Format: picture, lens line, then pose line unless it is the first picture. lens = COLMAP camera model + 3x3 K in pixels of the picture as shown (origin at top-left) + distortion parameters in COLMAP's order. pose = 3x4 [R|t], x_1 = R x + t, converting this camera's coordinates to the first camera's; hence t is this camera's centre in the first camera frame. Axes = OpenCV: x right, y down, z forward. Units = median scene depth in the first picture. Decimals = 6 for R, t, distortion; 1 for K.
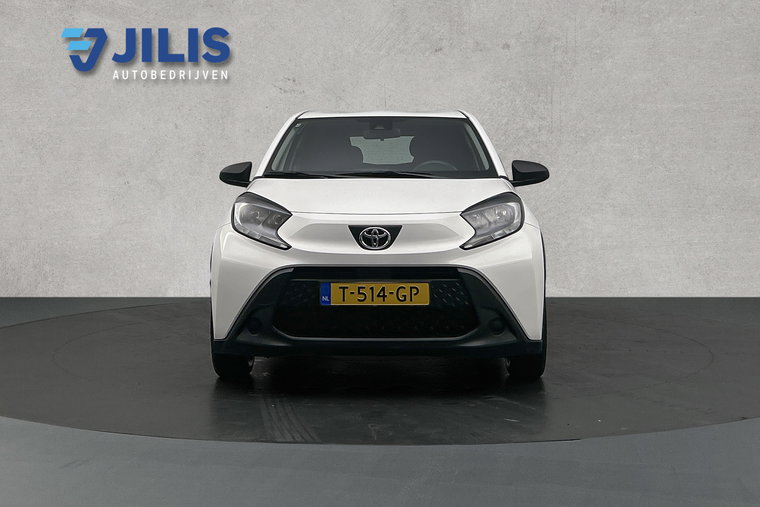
lens RADIAL K [[592.3, 0, 379.8], [0, 592.3, 253.5], [0, 0, 1]] dist [0.002583, -0.001469]
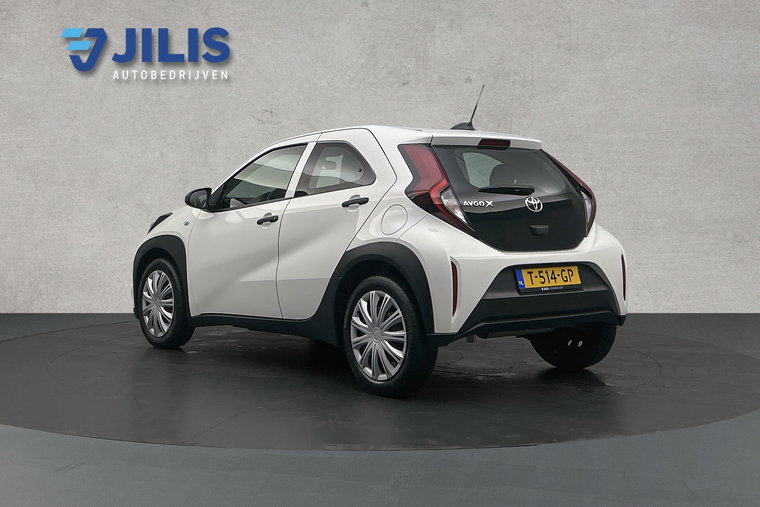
lens RADIAL K [[592.3, 0, 380.2], [0, 592.3, 253.8], [0, 0, 1]] dist [0.002583, -0.001469]
pose [[1.000000, 0.000154, 0.000518, 0.052607], [-0.000155, 1.000000, 0.000695, -0.035023], [-0.000518, -0.000695, 1.000000, -0.077063]]
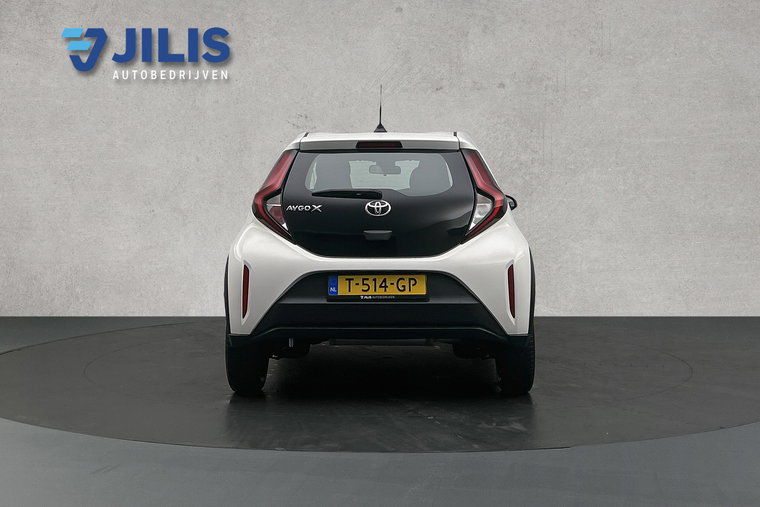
lens RADIAL K [[592.3, 0, 380.0], [0, 592.3, 253.4], [0, 0, 1]] dist [0.002583, -0.001469]
pose [[1.000000, 0.000185, 0.000557, -0.009914], [-0.000185, 1.000000, 0.000106, -0.042084], [-0.000557, -0.000106, 1.000000, -0.085482]]
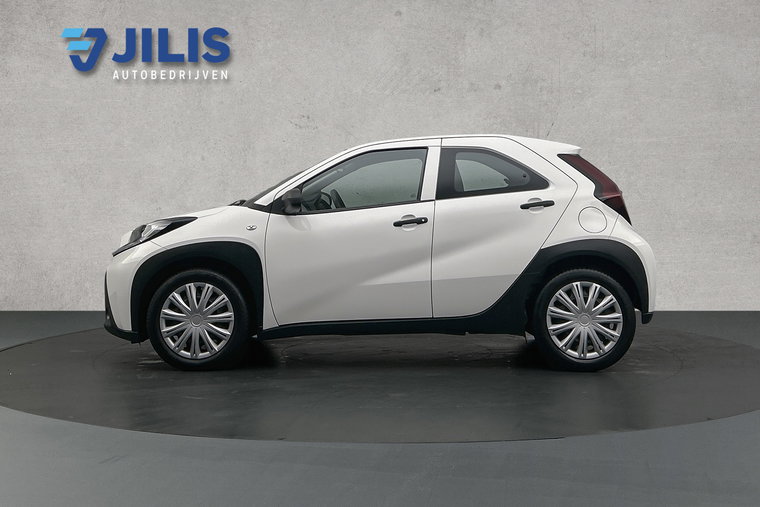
lens RADIAL K [[592.3, 0, 380.1], [0, 592.3, 253.4], [0, 0, 1]] dist [0.002583, -0.001469]
pose [[1.000000, 0.000105, 0.000853, -0.009710], [-0.000105, 1.000000, 0.000081, -0.035028], [-0.000853, -0.000081, 1.000000, -0.119336]]
